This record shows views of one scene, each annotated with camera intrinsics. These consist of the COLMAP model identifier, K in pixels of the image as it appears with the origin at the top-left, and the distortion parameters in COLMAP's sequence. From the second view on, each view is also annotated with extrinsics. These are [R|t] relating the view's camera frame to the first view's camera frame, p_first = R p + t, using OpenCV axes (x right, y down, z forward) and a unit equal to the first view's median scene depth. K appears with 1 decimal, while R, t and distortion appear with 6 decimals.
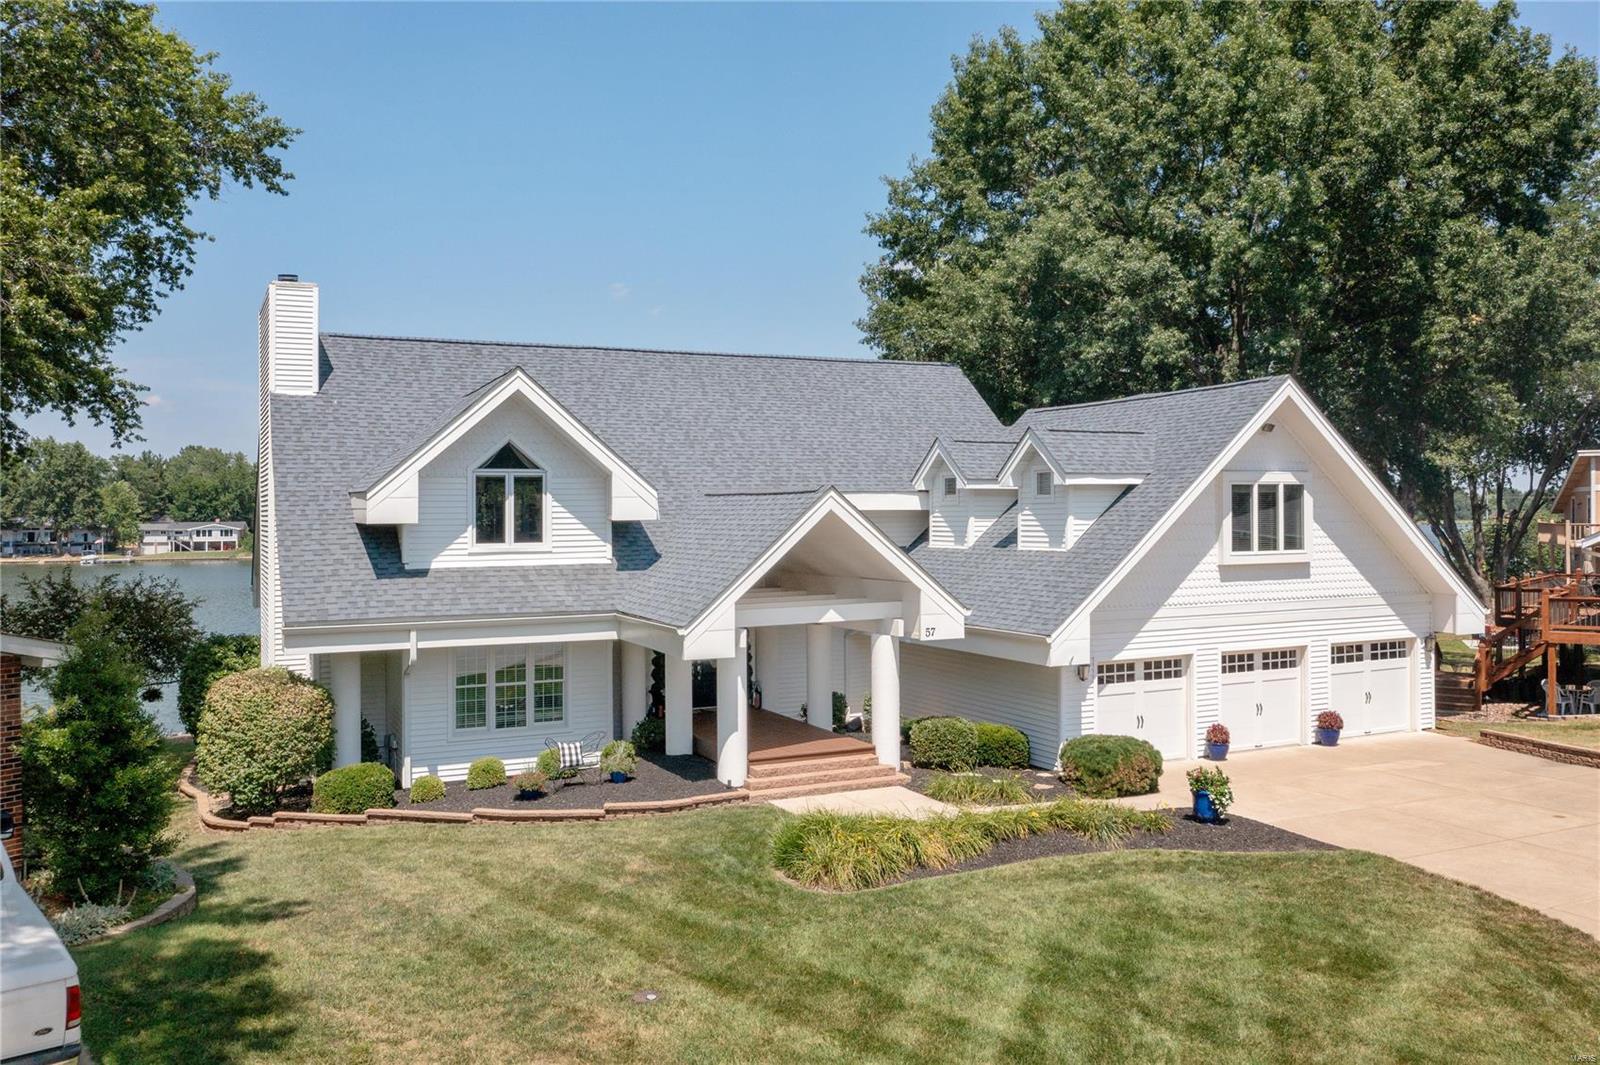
lens RADIAL K [[1252.0, 0, 799.8], [0, 1252.0, 505.3], [0, 0, 1]] dist [0.003989, -0.001299]
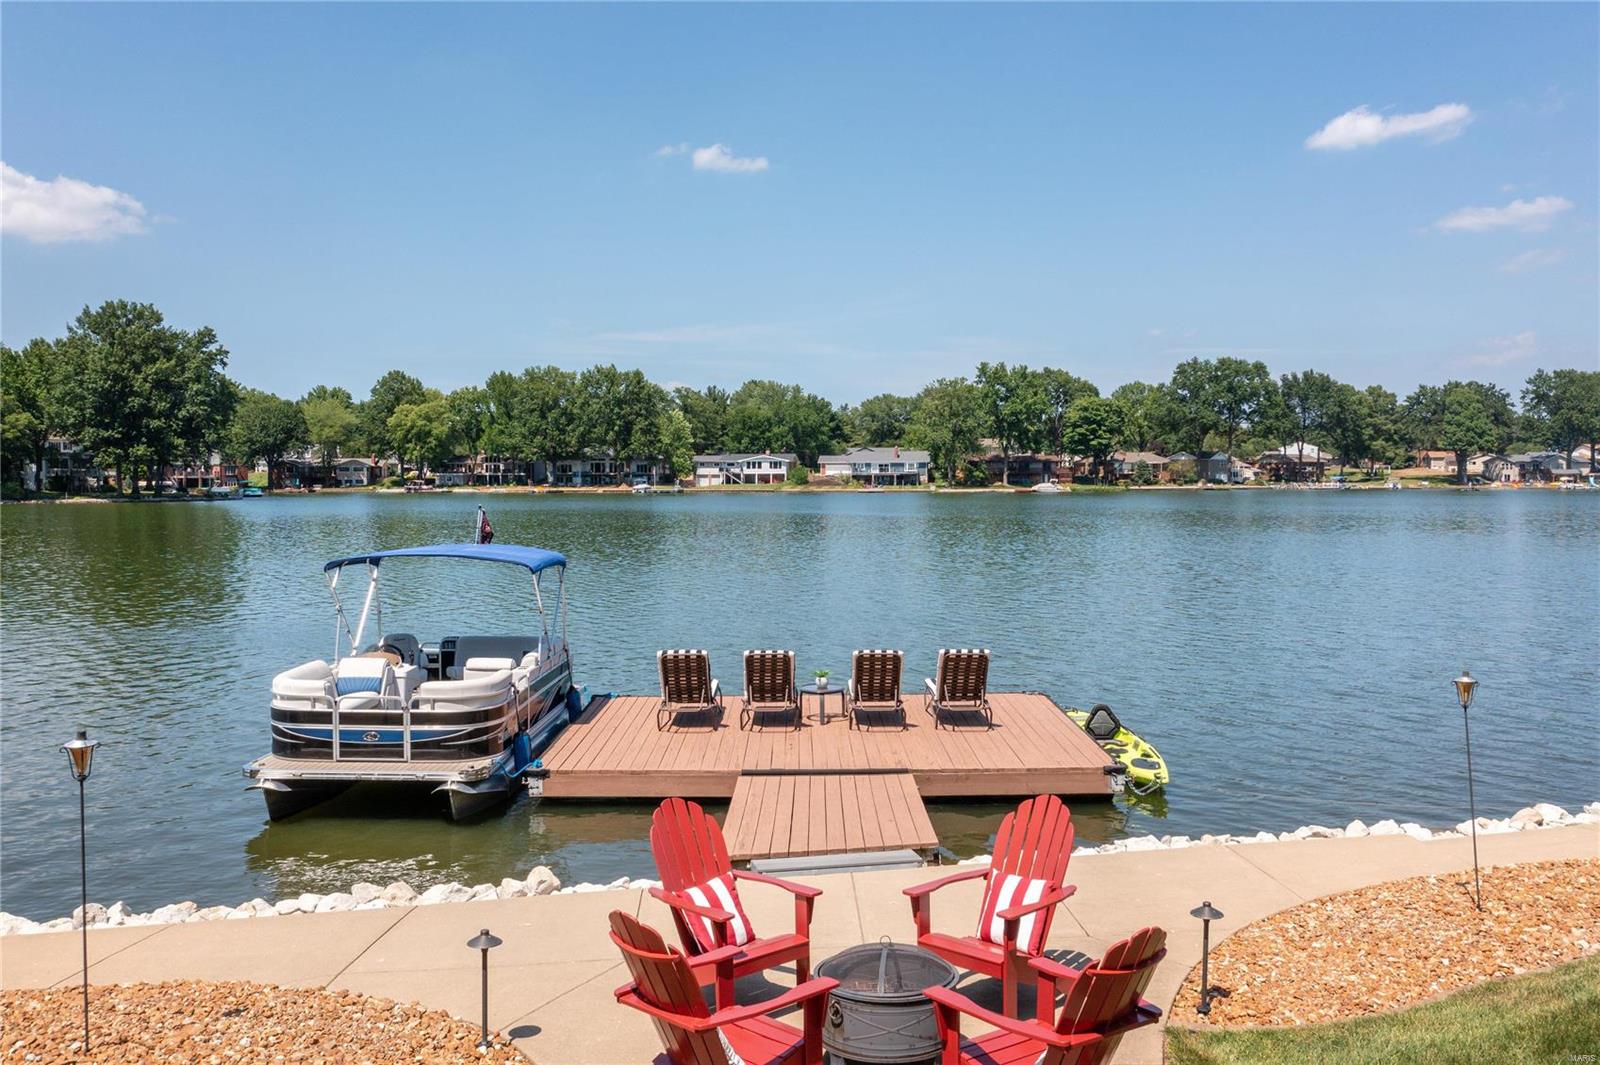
lens RADIAL K [[1282.4, 0, 800.0], [0, 1282.4, 532.5], [0, 0, 1]] dist [-0.016752, -0.003982]
pose [[0.905285, 0.026079, -0.424003, -0.038891], [-0.002073, 0.998373, 0.056980, 0.018840], [0.424799, -0.050704, 0.903867, 0.153641]]
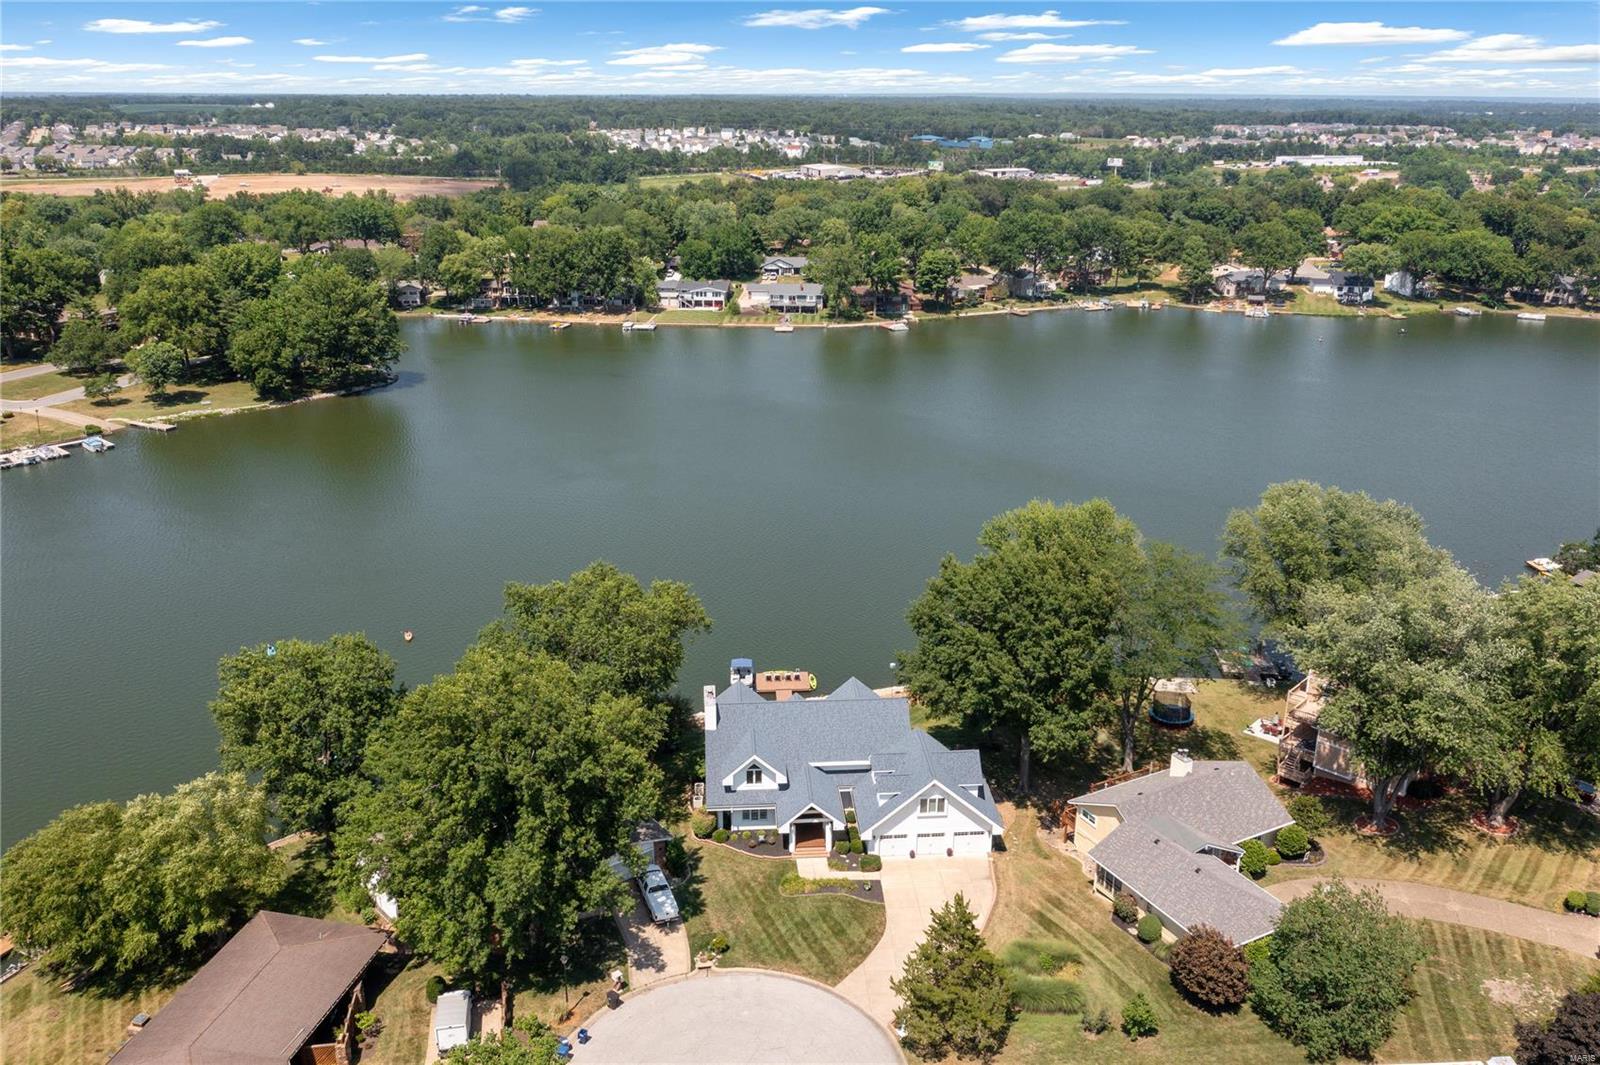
lens RADIAL K [[1252.0, 0, 799.8], [0, 1252.0, 505.3], [0, 0, 1]] dist [0.003989, -0.001299]
pose [[0.931849, 0.118530, -0.342940, 0.109128], [-0.005652, 0.949766, 0.312909, -0.189499], [0.362802, -0.289646, 0.885709, -0.213111]]
